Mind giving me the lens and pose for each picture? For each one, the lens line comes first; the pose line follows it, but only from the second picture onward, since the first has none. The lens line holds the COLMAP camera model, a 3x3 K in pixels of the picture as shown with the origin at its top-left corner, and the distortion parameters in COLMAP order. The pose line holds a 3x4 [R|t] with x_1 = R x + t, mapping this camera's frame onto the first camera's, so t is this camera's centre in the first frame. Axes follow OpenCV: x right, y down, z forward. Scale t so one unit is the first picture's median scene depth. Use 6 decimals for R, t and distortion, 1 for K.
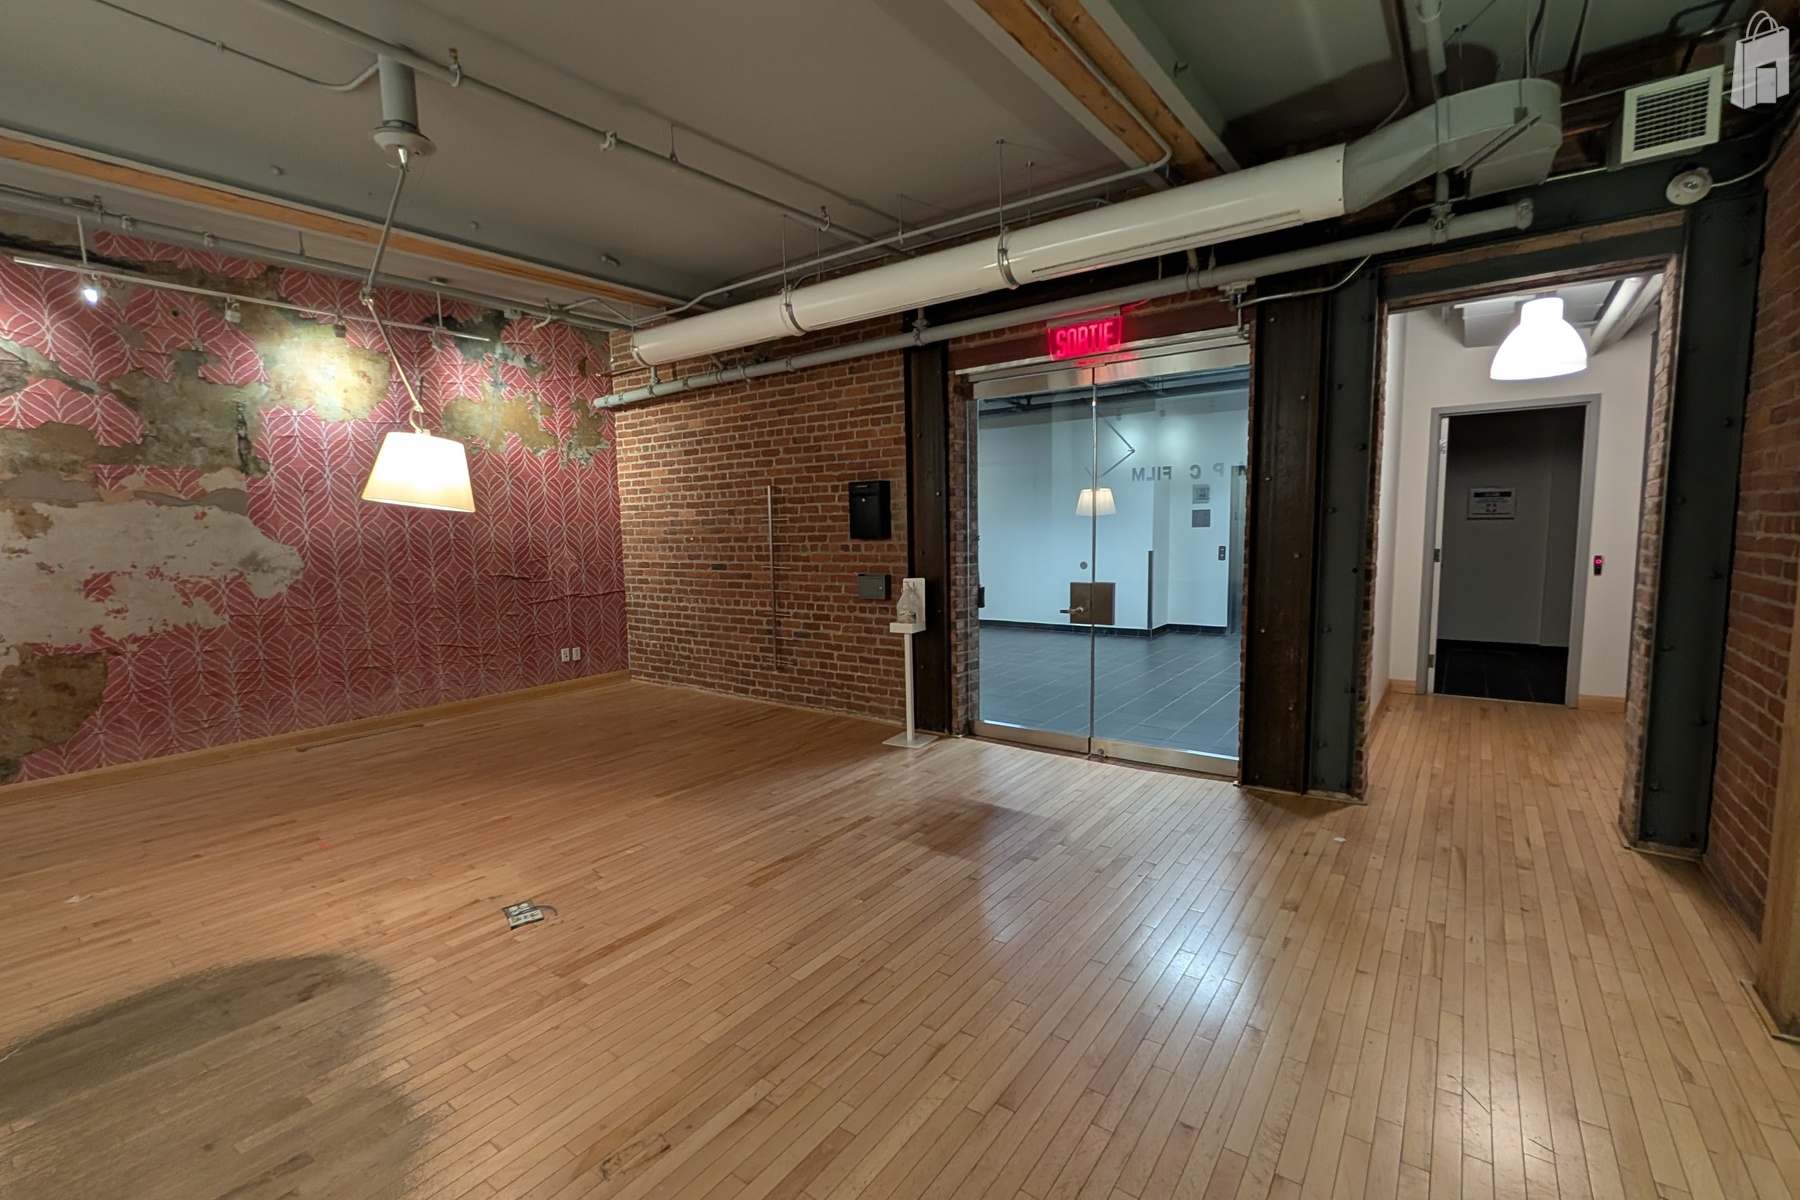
lens RADIAL K [[774.8, 0, 900.5], [0, 774.8, 608.3], [0, 0, 1]] dist [-0.001676, 0.001072]
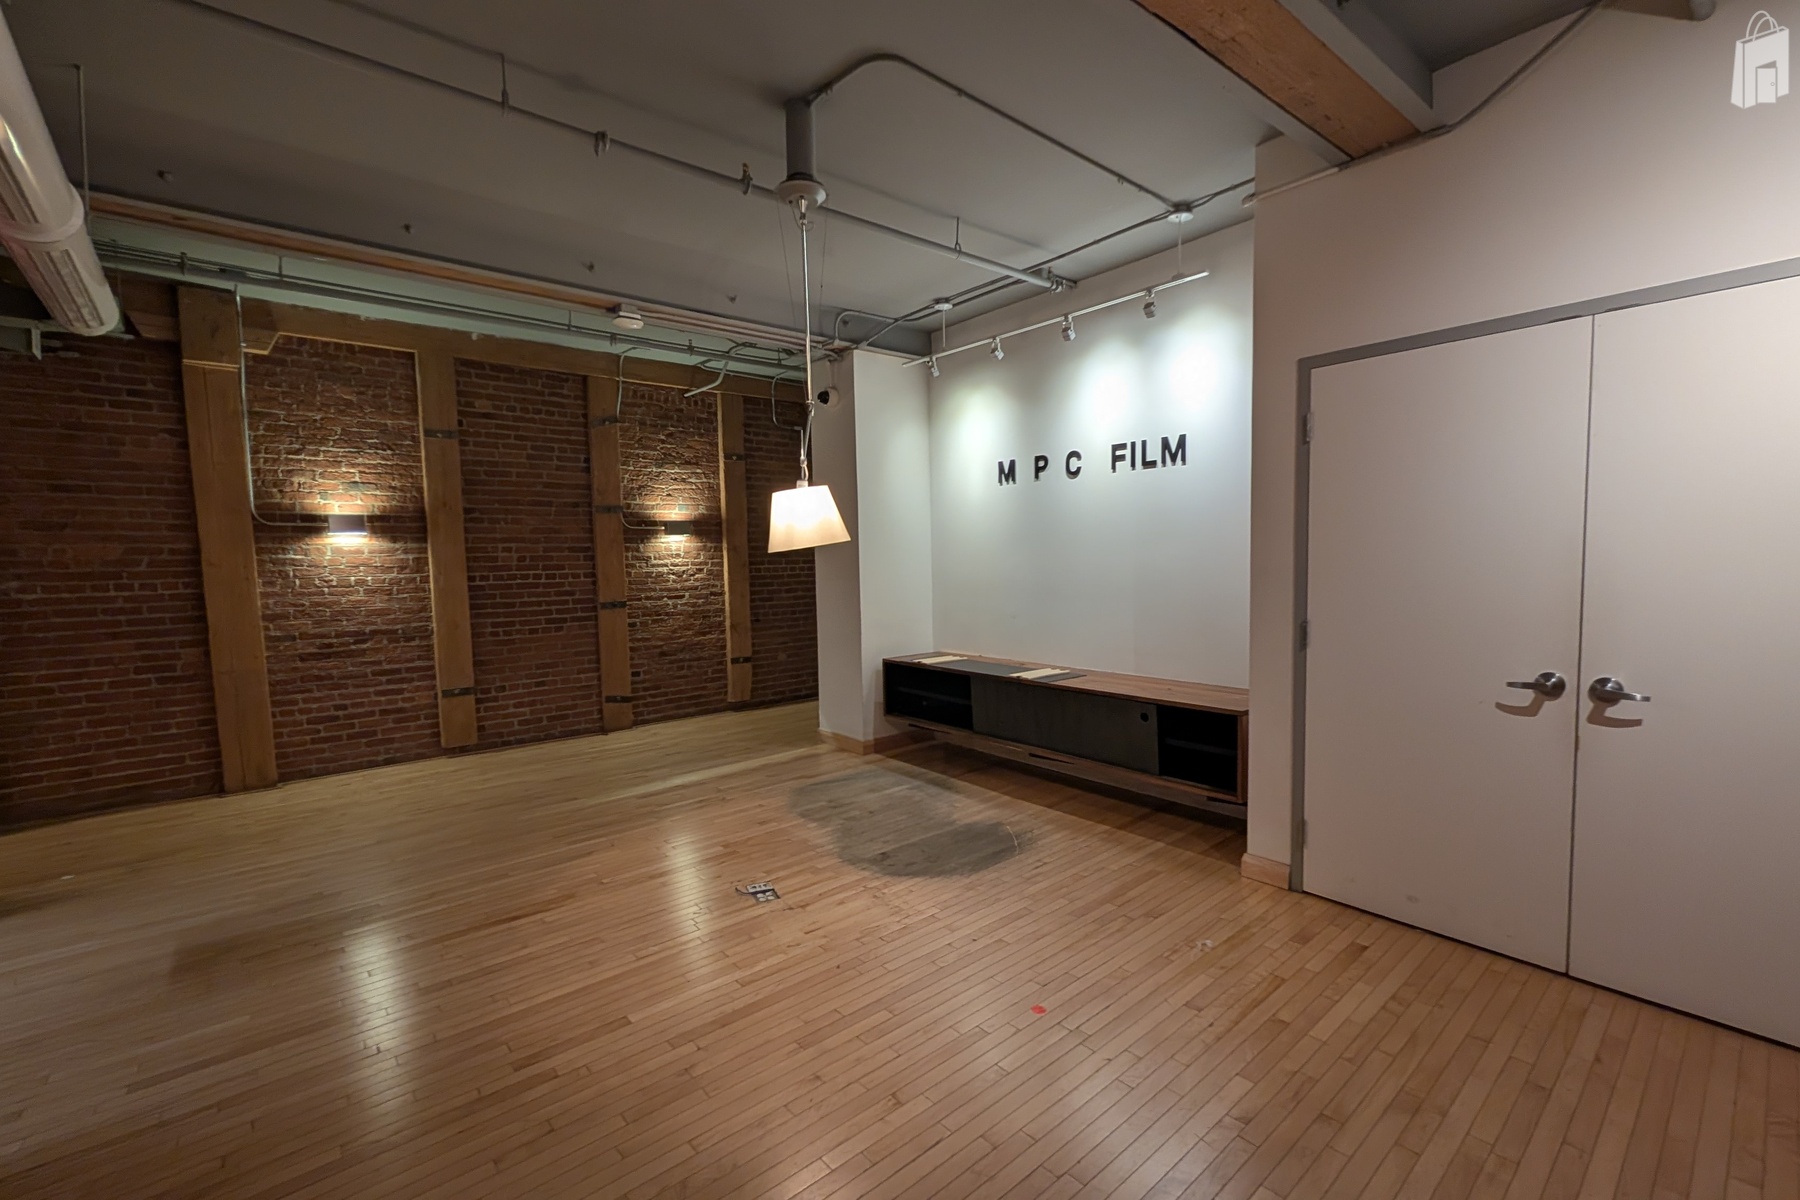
lens RADIAL K [[774.8, 0, 900.5], [0, 774.8, 608.3], [0, 0, 1]] dist [-0.001676, 0.001072]
pose [[-0.973604, 0.020660, 0.227307, -1.105363], [0.059477, 0.984452, 0.165276, -0.245086], [-0.220358, 0.174433, -0.959696, 2.293320]]
